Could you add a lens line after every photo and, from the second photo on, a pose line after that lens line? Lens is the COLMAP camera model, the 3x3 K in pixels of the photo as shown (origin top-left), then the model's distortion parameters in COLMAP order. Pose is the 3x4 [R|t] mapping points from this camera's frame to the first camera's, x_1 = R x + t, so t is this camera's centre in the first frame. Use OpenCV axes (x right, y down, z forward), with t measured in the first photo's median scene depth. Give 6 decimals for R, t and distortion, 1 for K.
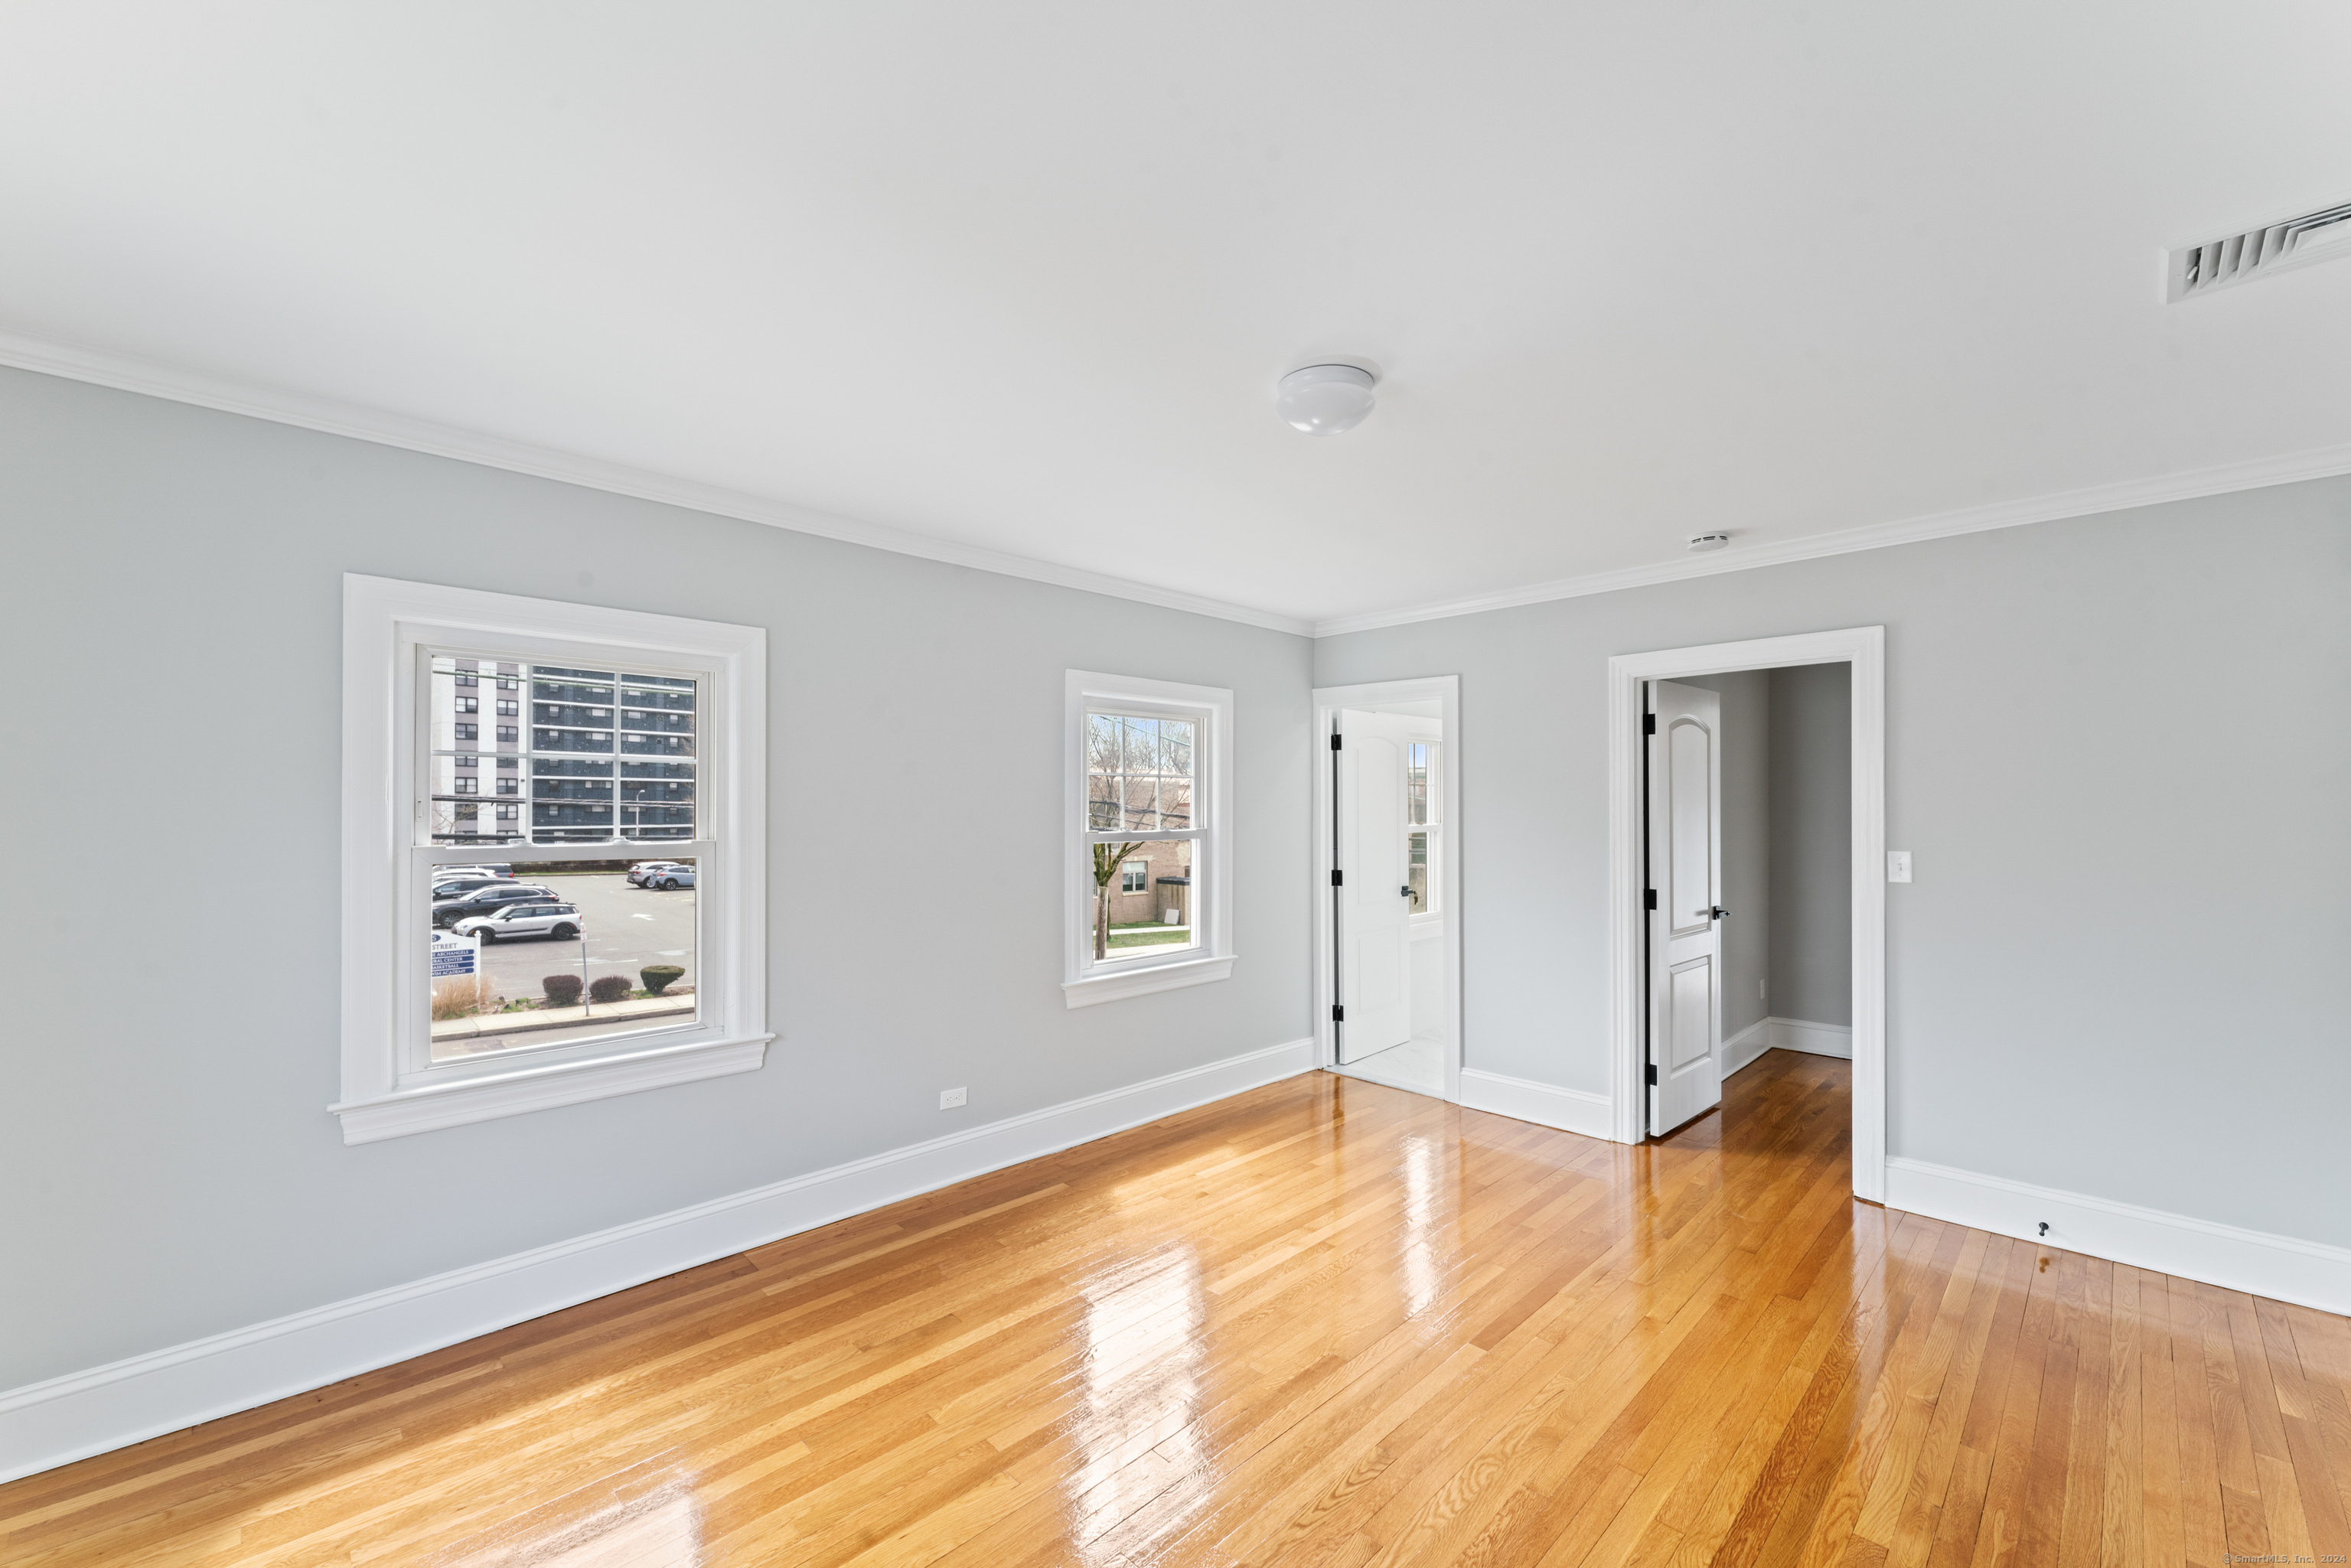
lens RADIAL K [[942.7, 0, 1183.8], [0, 942.7, 802.0], [0, 0, 1]] dist [0.001083, -0.000618]
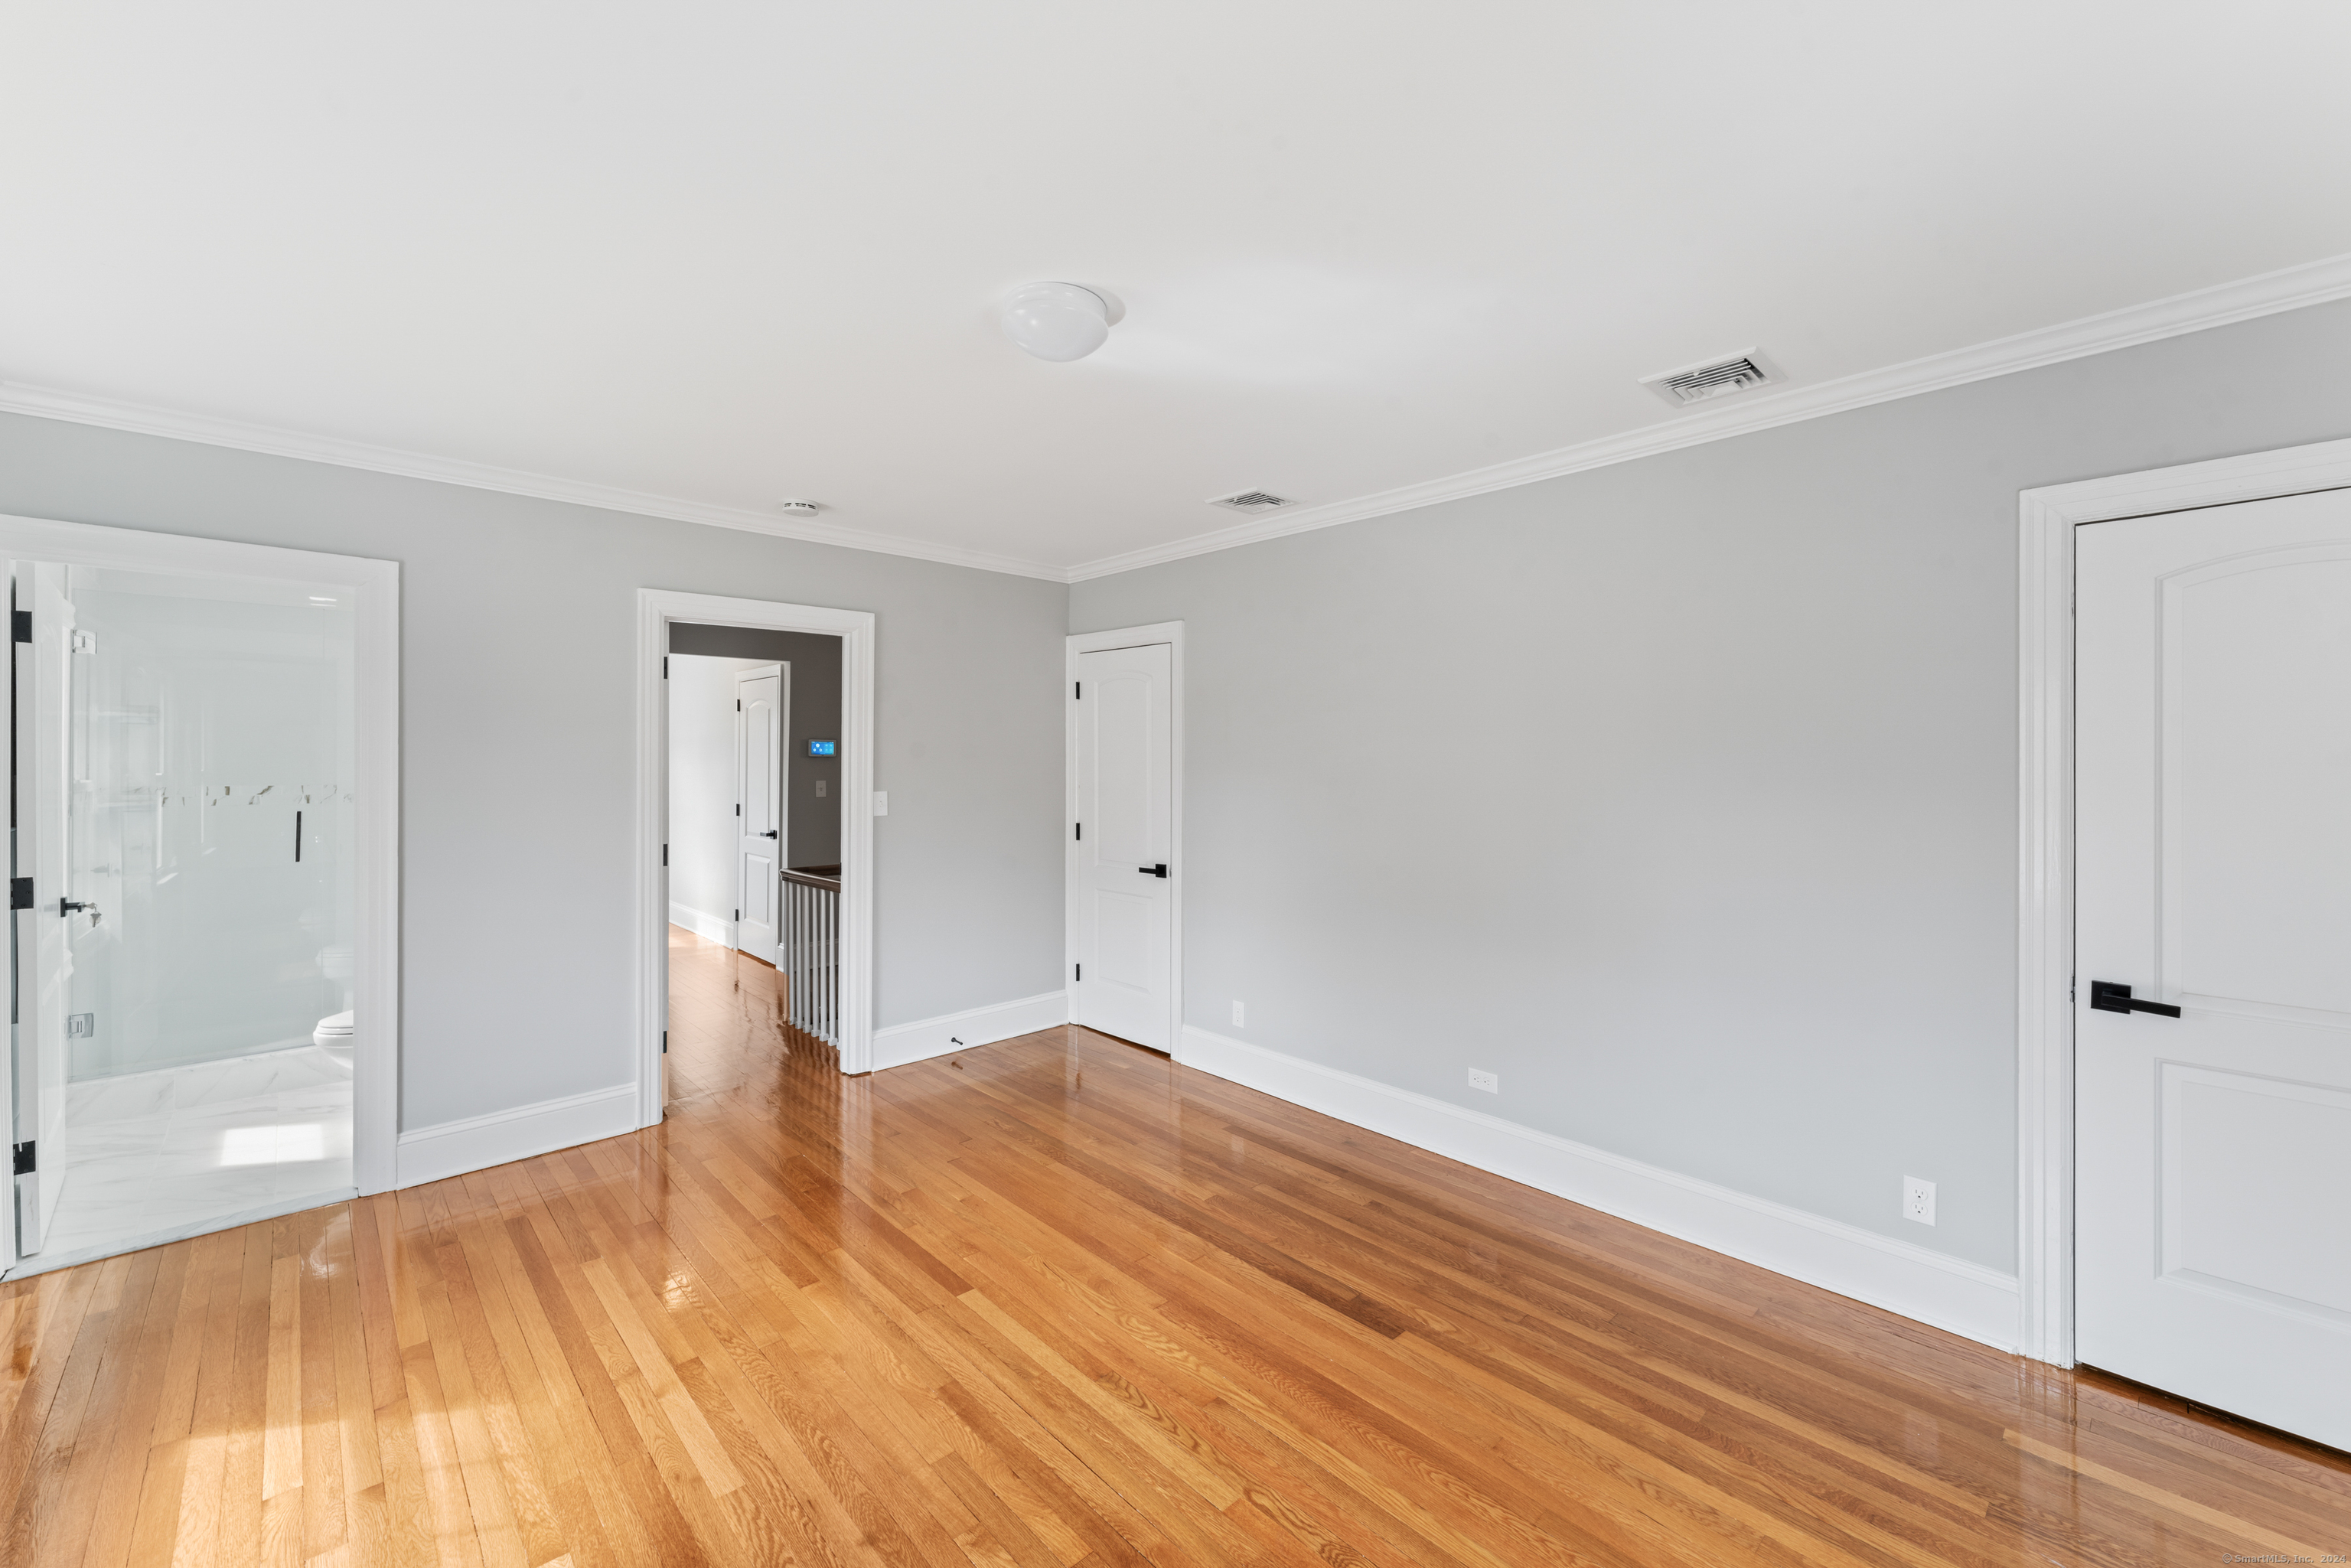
lens RADIAL K [[942.7, 0, 1184.3], [0, 942.7, 763.1], [0, 0, 1]] dist [0.001083, -0.000618]
pose [[0.016596, -0.004487, 0.999852, -0.586369], [-0.009524, 0.999944, 0.004645, 0.003148], [-0.999817, -0.009600, 0.016553, 0.639277]]
